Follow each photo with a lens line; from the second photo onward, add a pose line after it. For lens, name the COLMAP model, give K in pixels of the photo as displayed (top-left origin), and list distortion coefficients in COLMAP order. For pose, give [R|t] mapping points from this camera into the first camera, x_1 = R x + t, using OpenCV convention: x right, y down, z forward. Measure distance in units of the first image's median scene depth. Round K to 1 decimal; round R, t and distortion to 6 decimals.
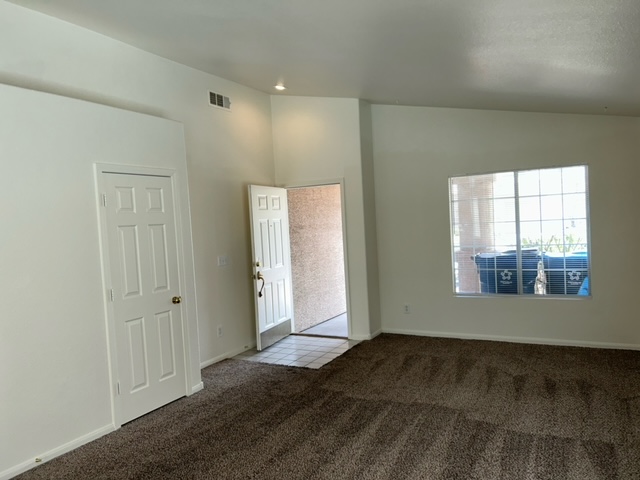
lens RADIAL K [[494.7, 0, 320.0], [0, 494.7, 240.0], [0, 0, 1]] dist [0.076589, -0.076982]
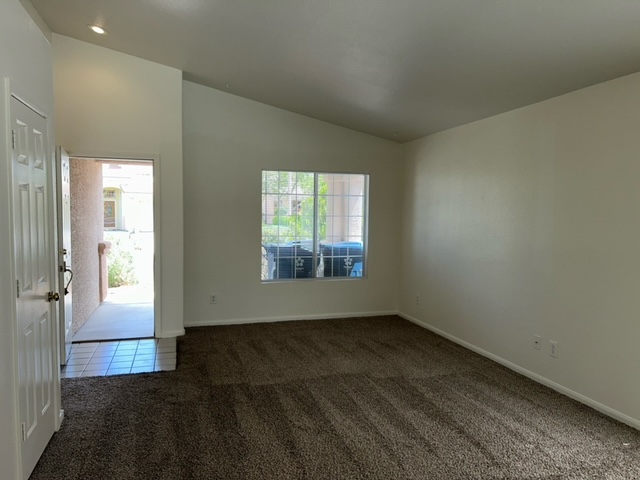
lens RADIAL K [[494.7, 0, 320.0], [0, 494.7, 240.0], [0, 0, 1]] dist [0.076589, -0.076982]
pose [[0.697507, 0.020652, 0.716280, -0.473742], [-0.020265, 0.999753, -0.009091, 0.033541], [-0.716291, -0.008175, 0.697754, 0.207057]]
